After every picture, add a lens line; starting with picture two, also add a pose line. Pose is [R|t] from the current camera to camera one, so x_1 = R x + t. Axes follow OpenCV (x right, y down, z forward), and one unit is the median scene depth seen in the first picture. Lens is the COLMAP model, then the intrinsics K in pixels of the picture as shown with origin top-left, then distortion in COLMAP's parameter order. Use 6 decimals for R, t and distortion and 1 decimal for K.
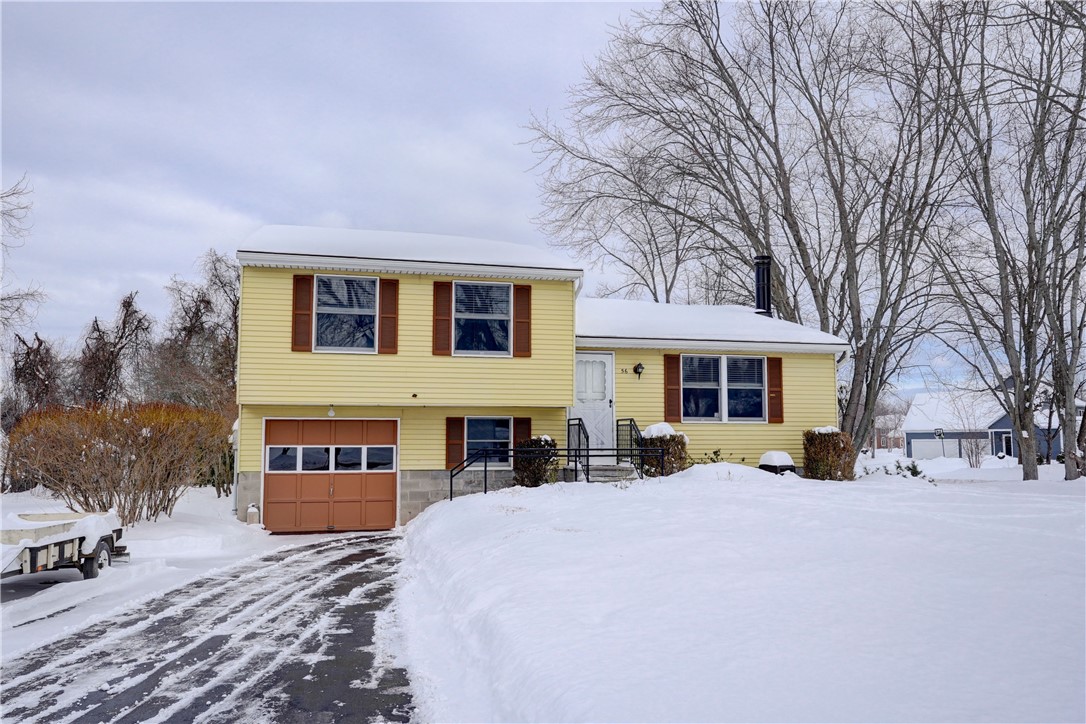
lens RADIAL K [[847.6, 0, 543.0], [0, 847.6, 362.0], [0, 0, 1]] dist [-0.001863, 0.000124]
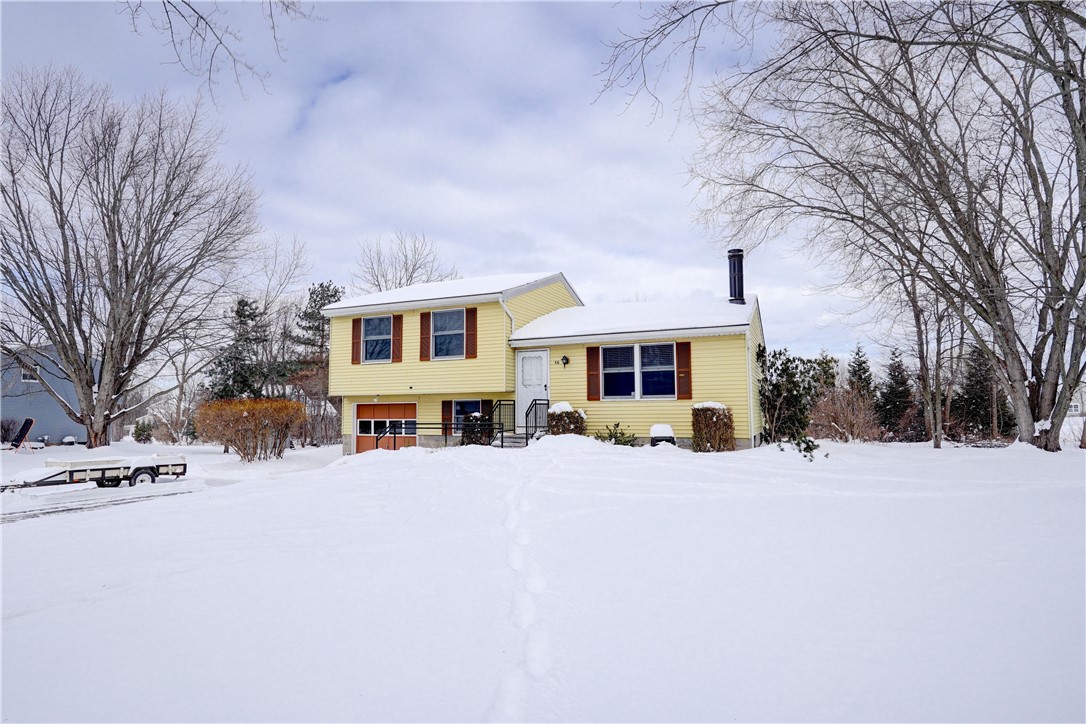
lens RADIAL K [[593.7, 0, 543.0], [0, 593.7, 362.0], [0, 0, 1]] dist [0.002501, 0.000202]
pose [[0.780754, -0.057719, -0.622166, 0.667104], [0.067911, 0.997664, -0.007334, 0.015602], [0.621137, -0.036526, 0.782851, 0.270734]]
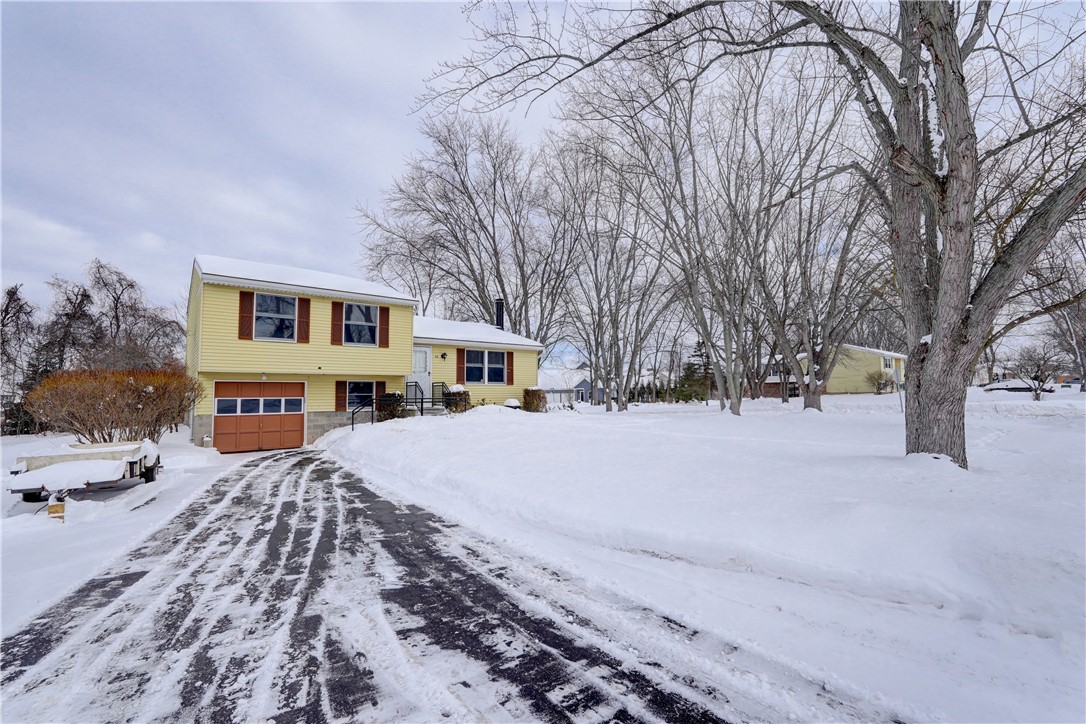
lens RADIAL K [[484.1, 0, 543.0], [0, 484.1, 362.0], [0, 0, 1]] dist [-0.000754, 0.000042]
pose [[0.906743, 0.022188, 0.421100, -0.142151], [-0.032314, 0.999334, 0.016925, -0.003015], [-0.420444, -0.028954, 0.906856, -0.063772]]
